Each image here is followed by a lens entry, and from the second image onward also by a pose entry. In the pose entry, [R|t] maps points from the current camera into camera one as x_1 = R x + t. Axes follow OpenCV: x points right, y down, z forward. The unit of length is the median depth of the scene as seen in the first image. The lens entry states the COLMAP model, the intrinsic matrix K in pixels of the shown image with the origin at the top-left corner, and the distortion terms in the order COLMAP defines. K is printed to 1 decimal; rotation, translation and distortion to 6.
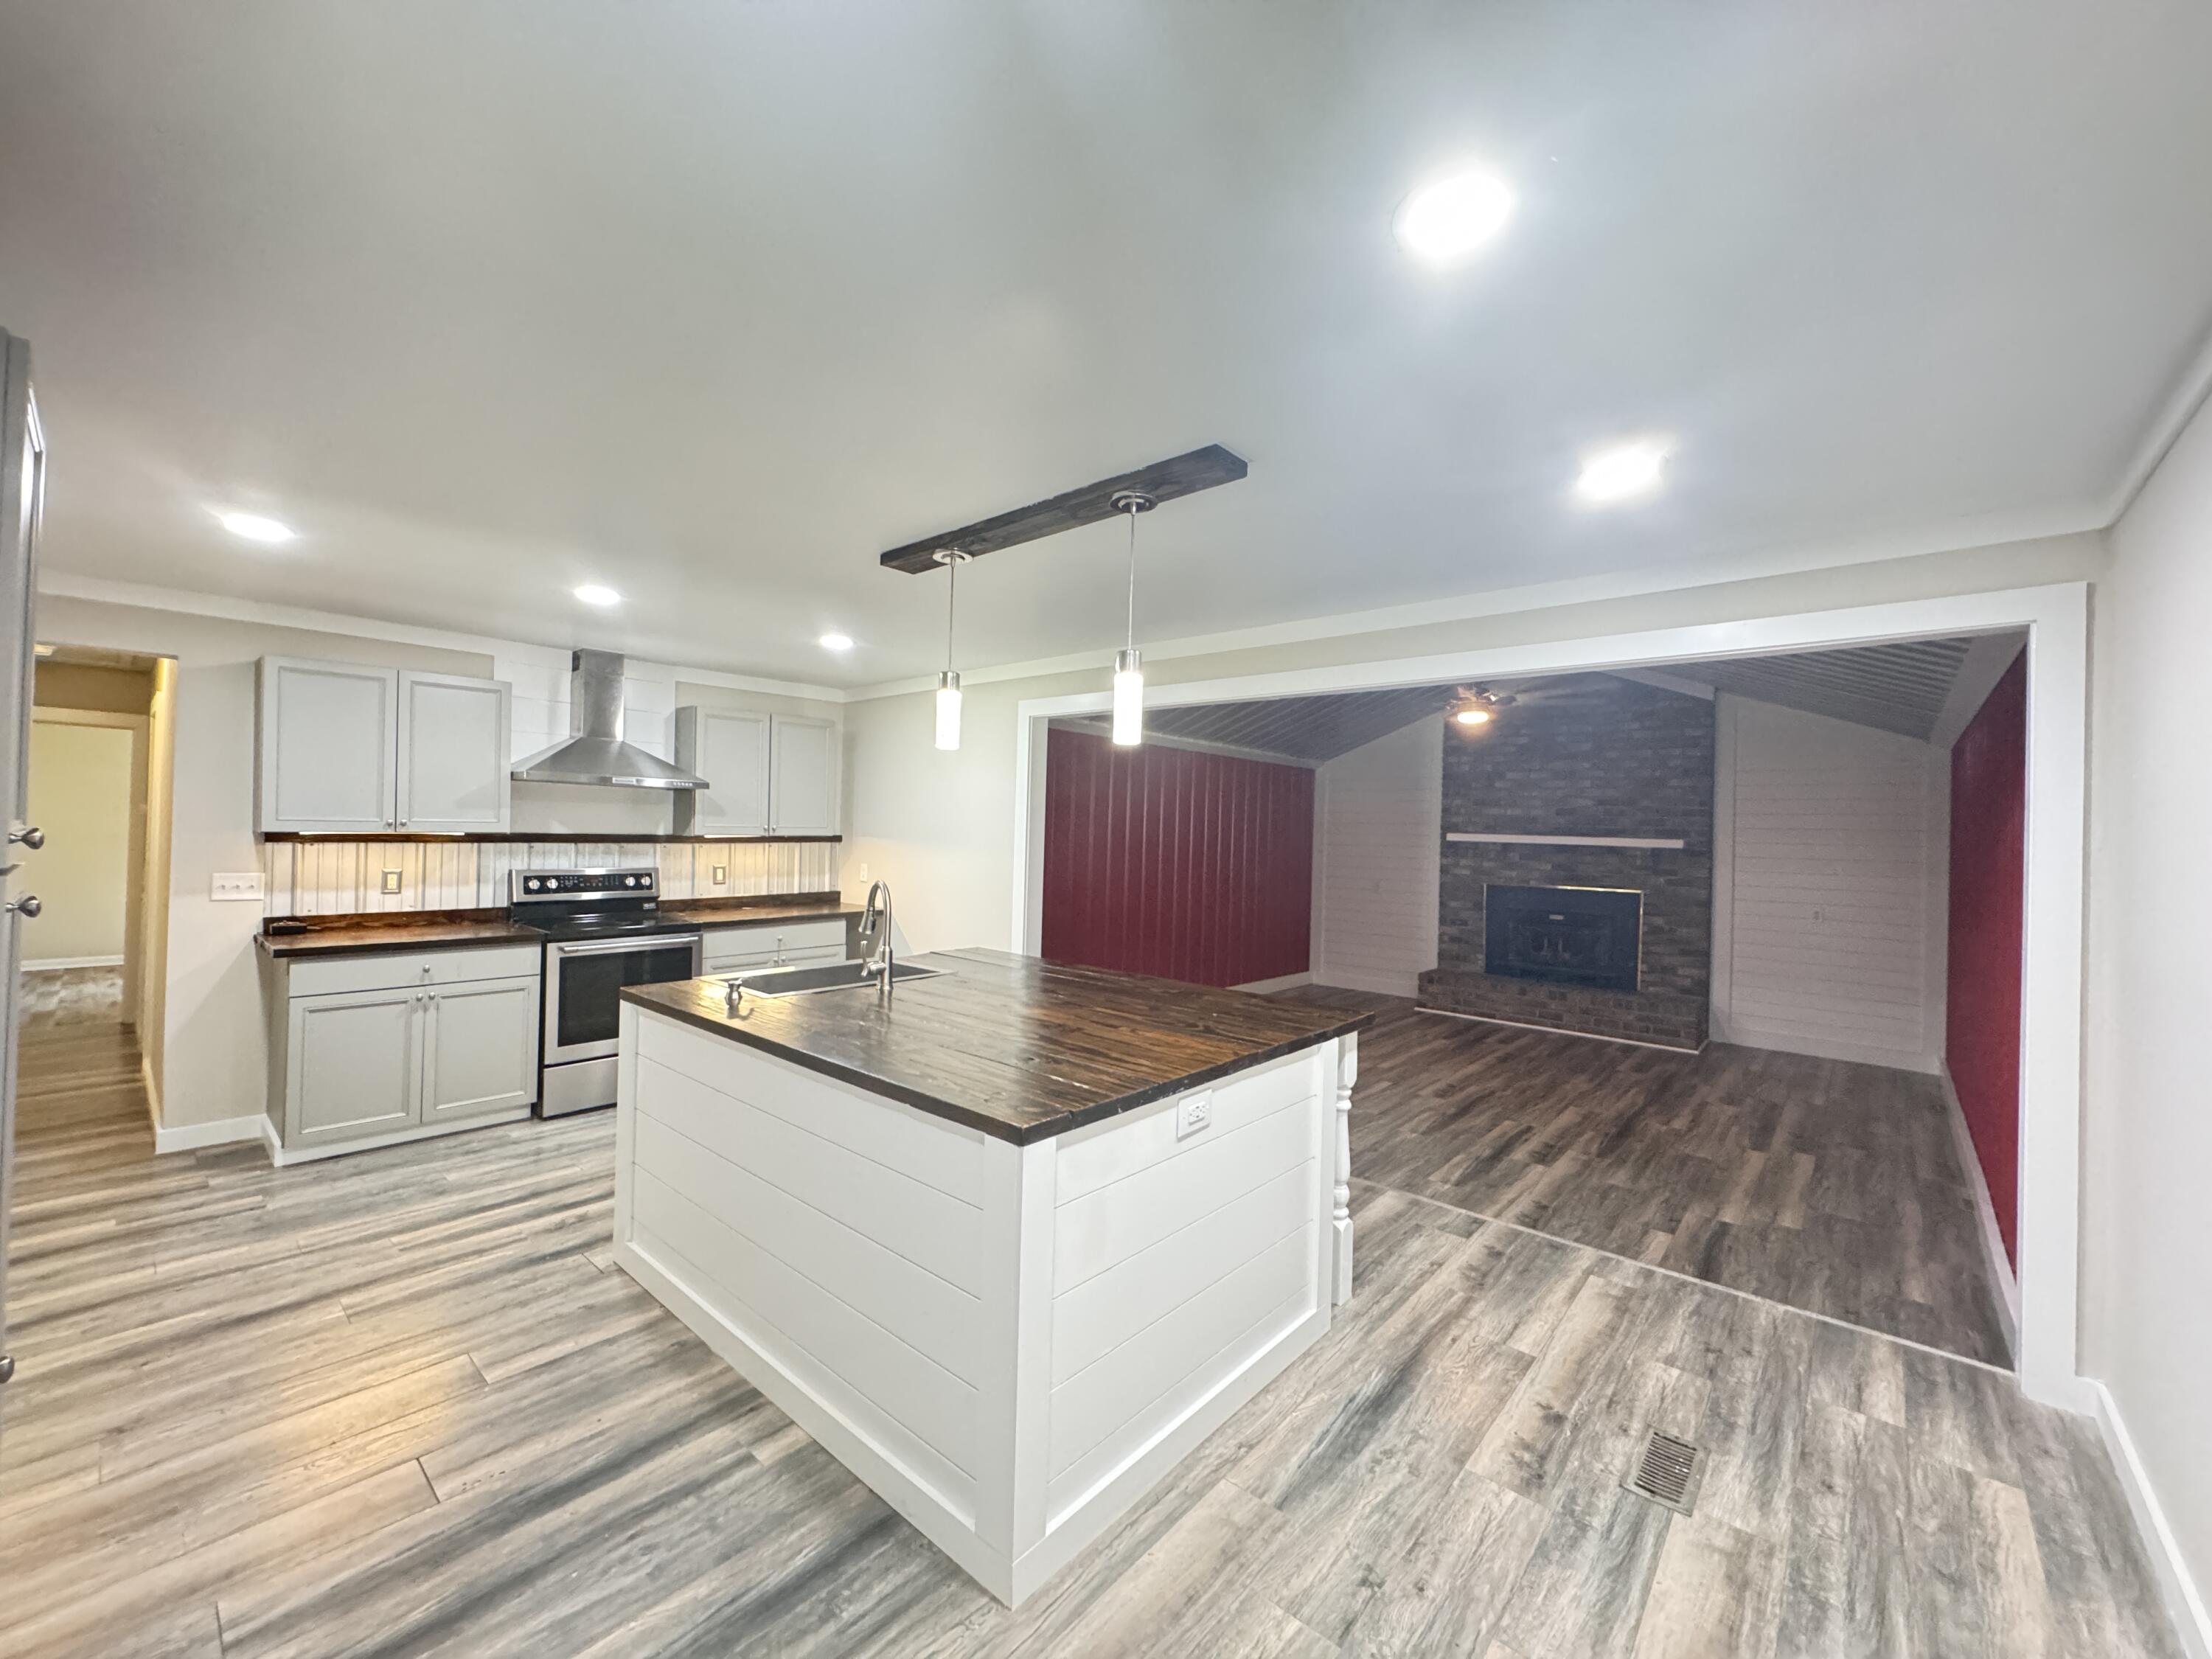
lens RADIAL K [[890.5, 0, 1098.7], [0, 890.5, 826.0], [0, 0, 1]] dist [-0.001018, 0.000126]
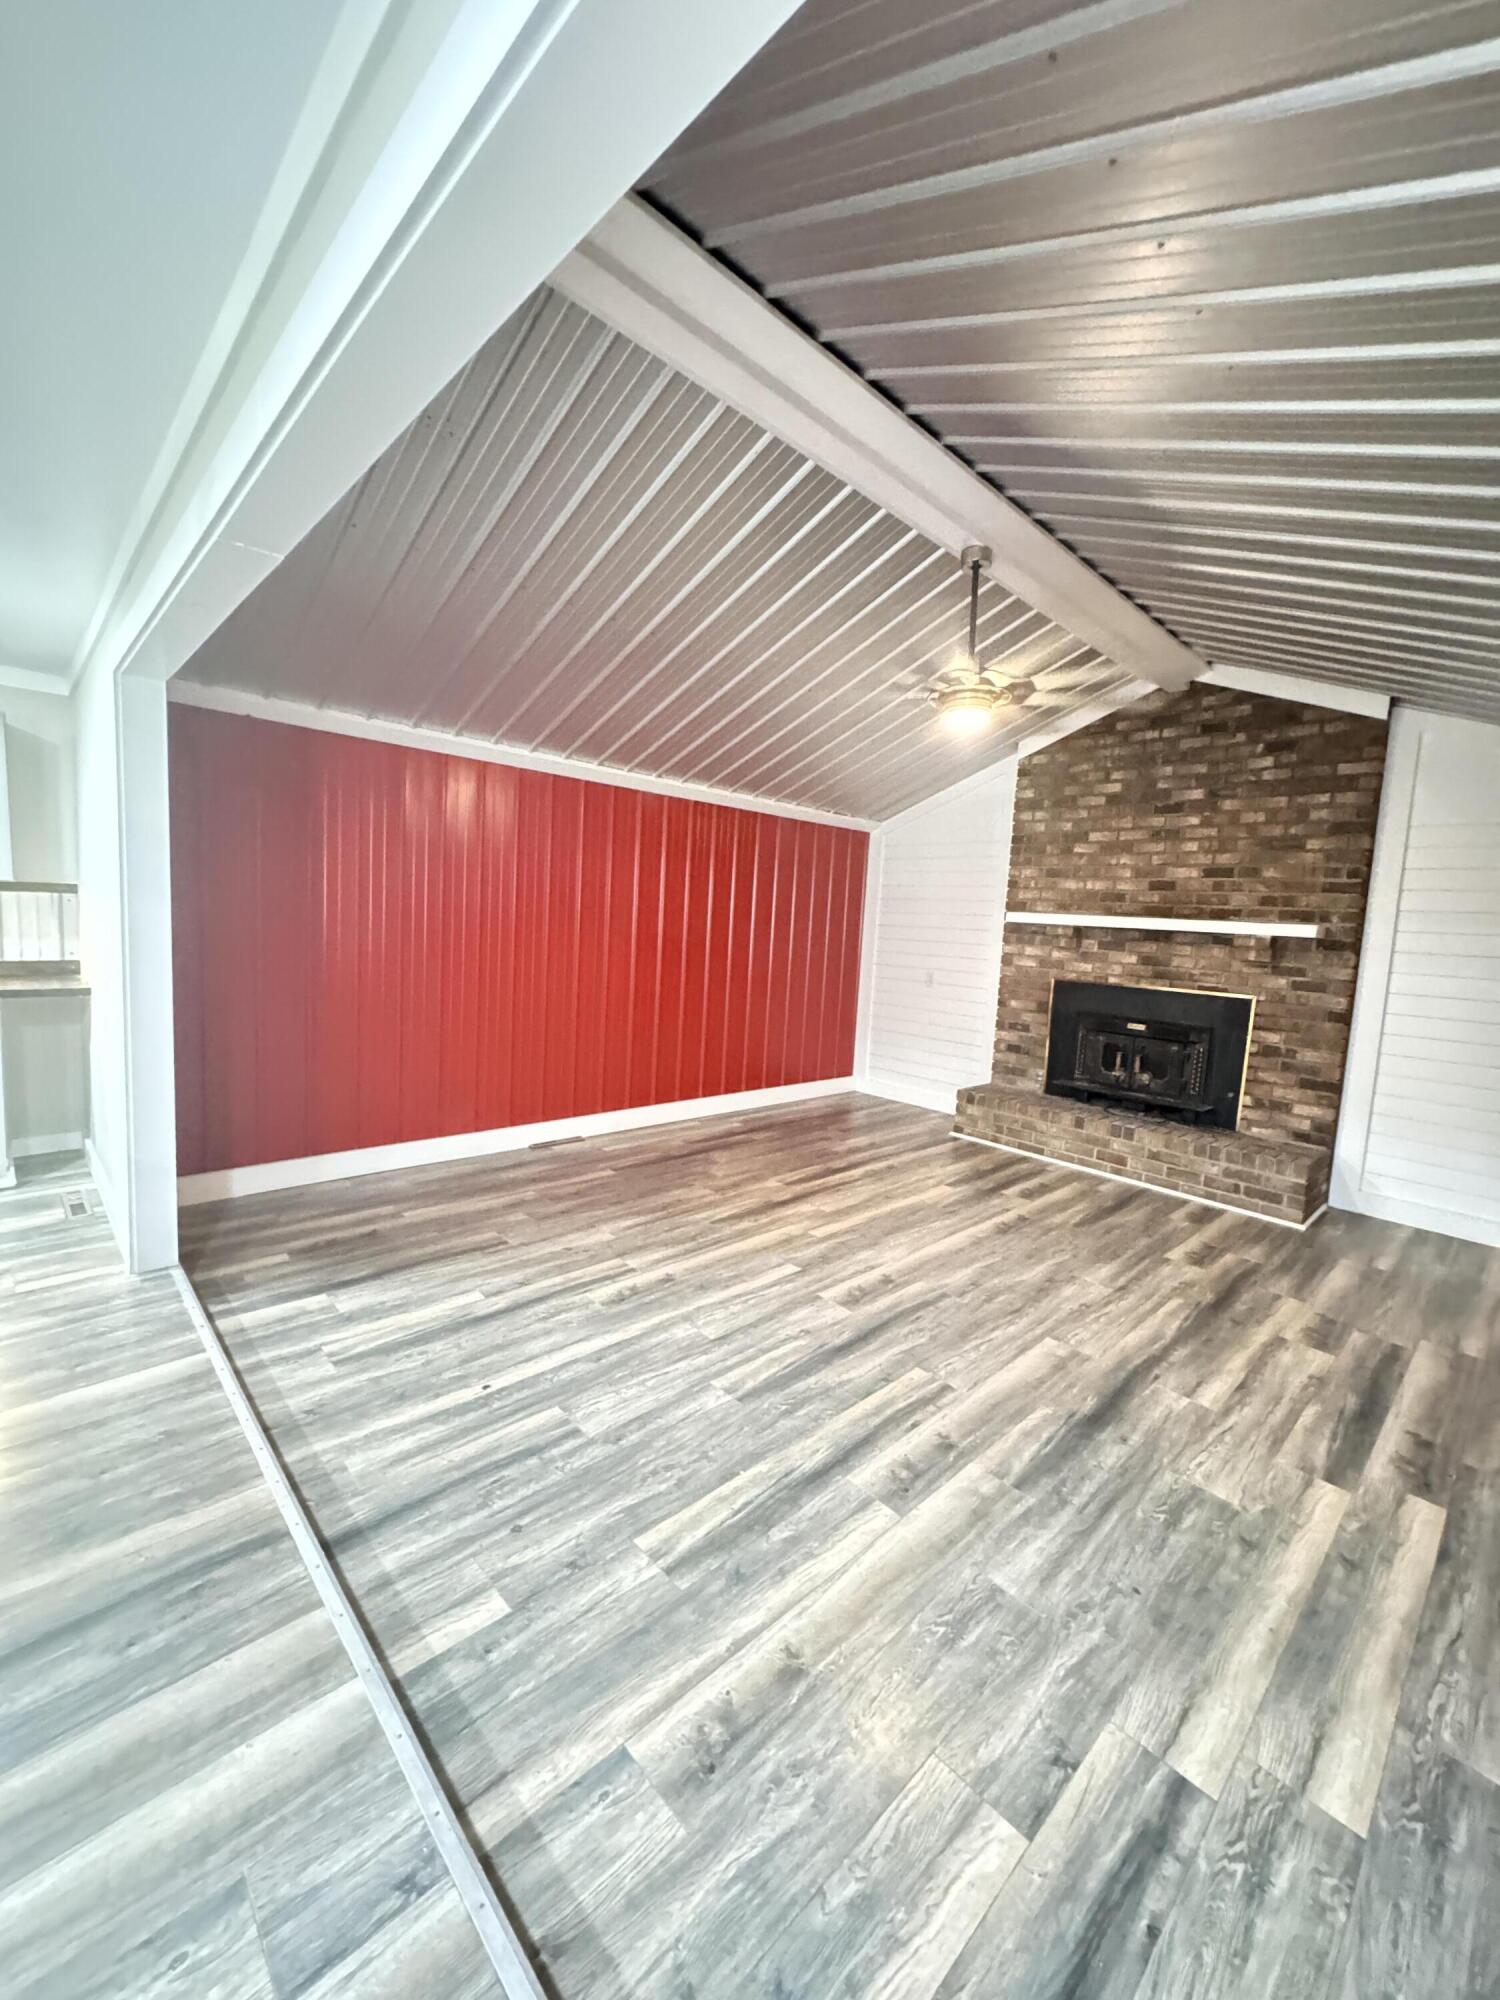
lens RADIAL K [[799.7, 0, 750.0], [0, 799.7, 1000.0], [0, 0, 1]] dist [-0.000736, 0.000027]
pose [[0.995622, 0.035131, -0.086614, 0.421528], [-0.025726, 0.993883, 0.107400, 0.027331], [0.089857, -0.104702, 0.990436, 0.521394]]
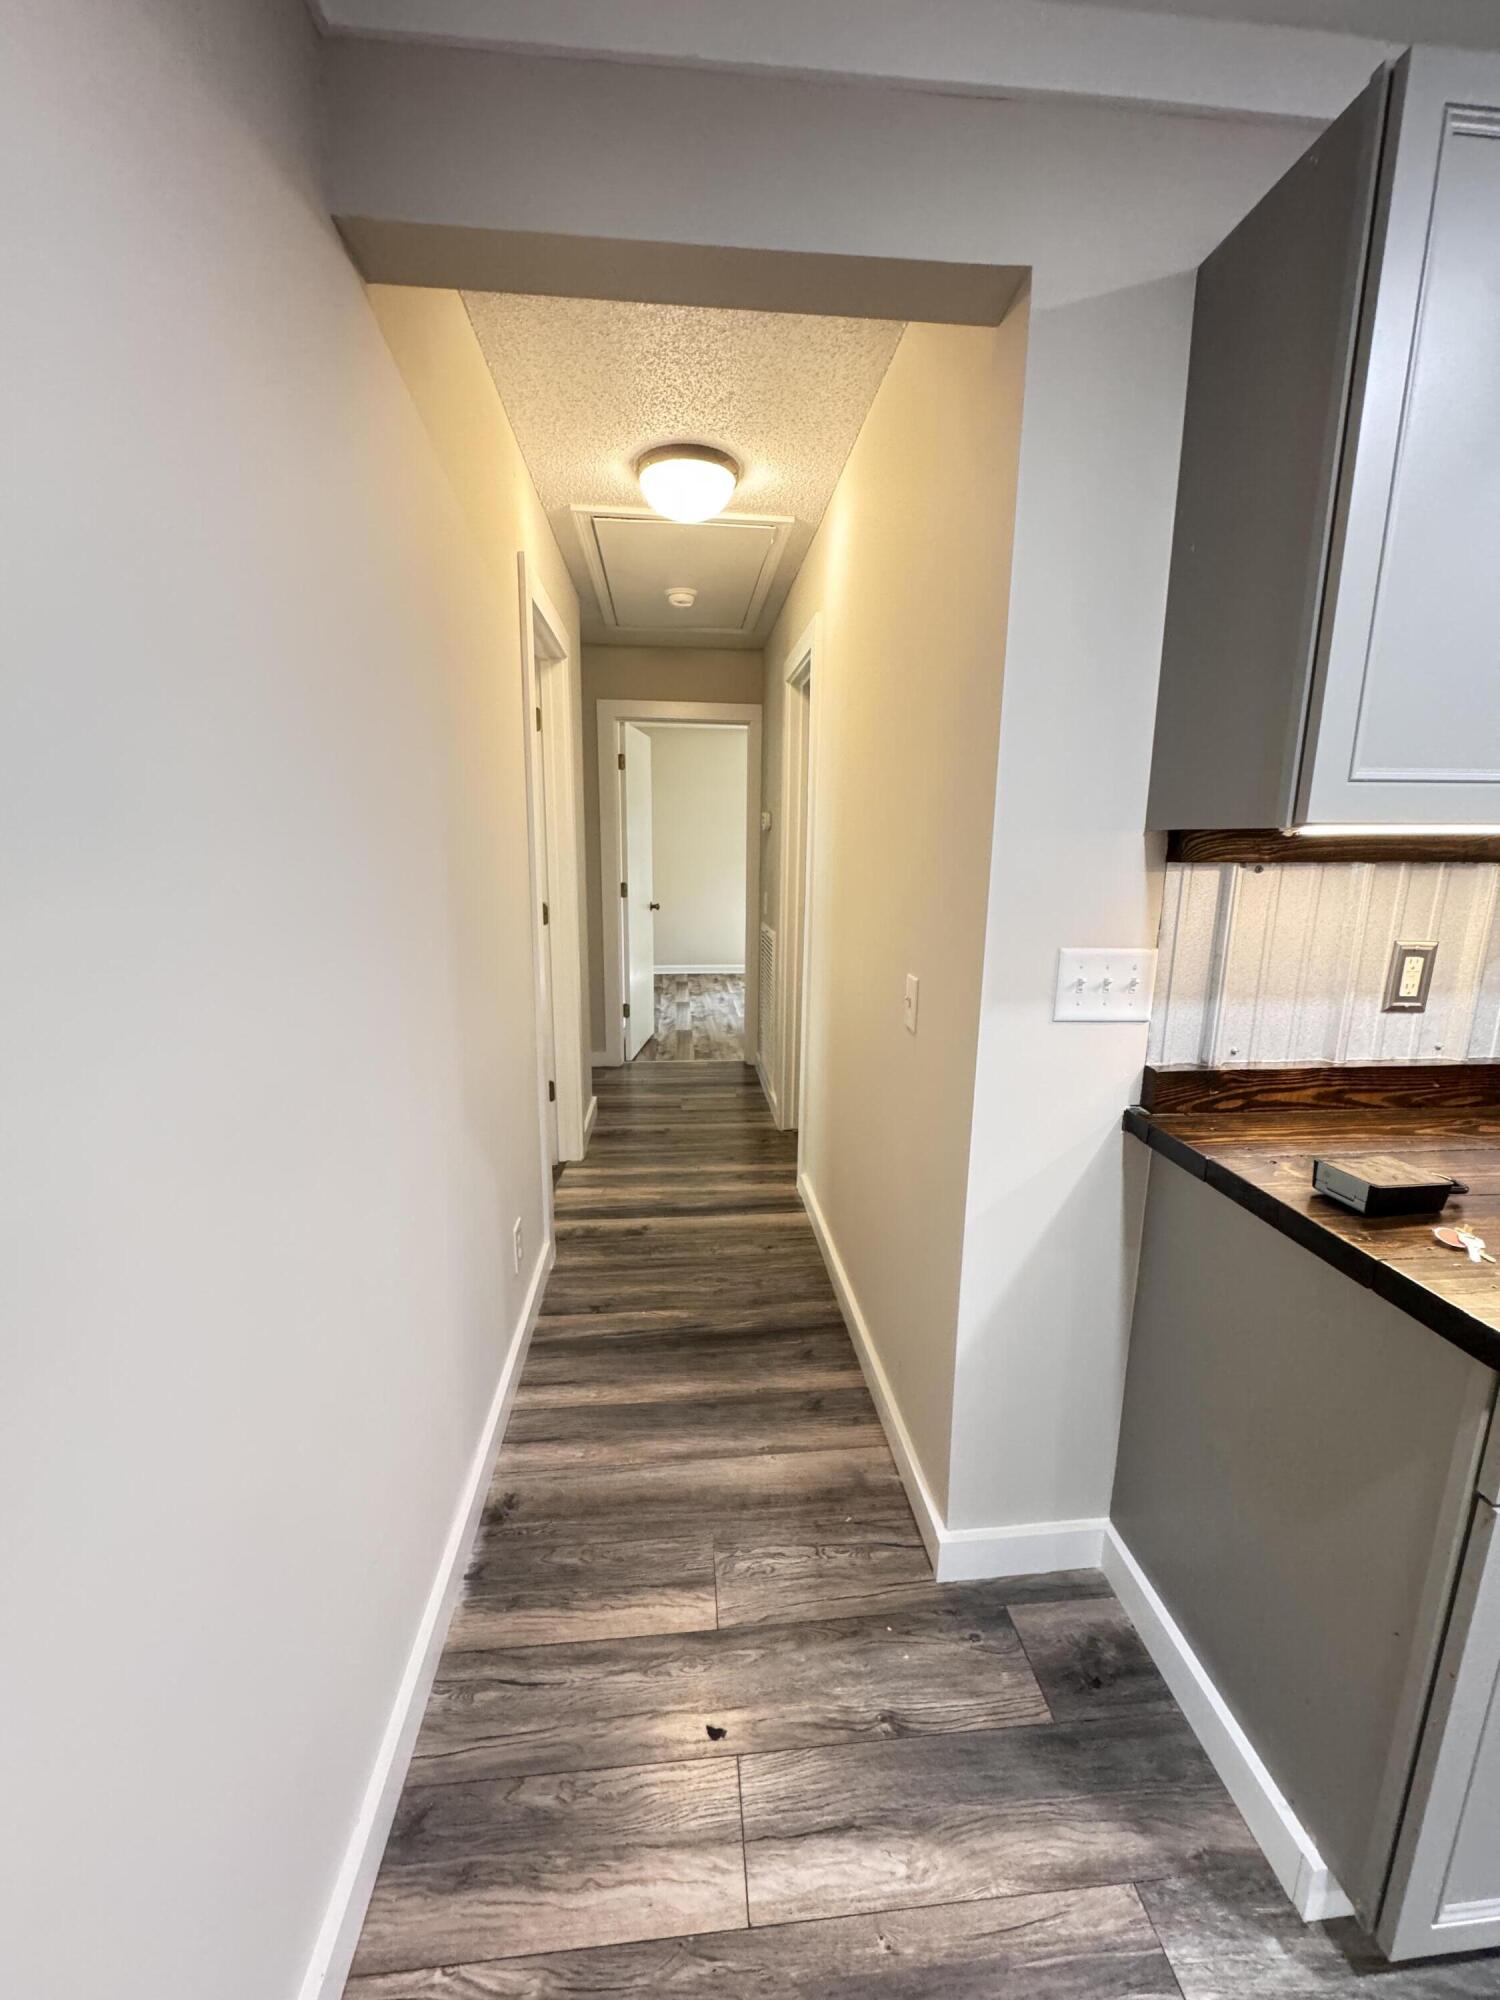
lens RADIAL K [[804.5, 0, 746.2], [0, 804.5, 998.3], [0, 0, 1]] dist [-0.000053, -0.000043]
pose [[0.724570, 0.116371, -0.679306, -0.721386], [0.011233, 0.983517, 0.180466, 0.010021], [0.689110, -0.138391, 0.711319, 0.560798]]
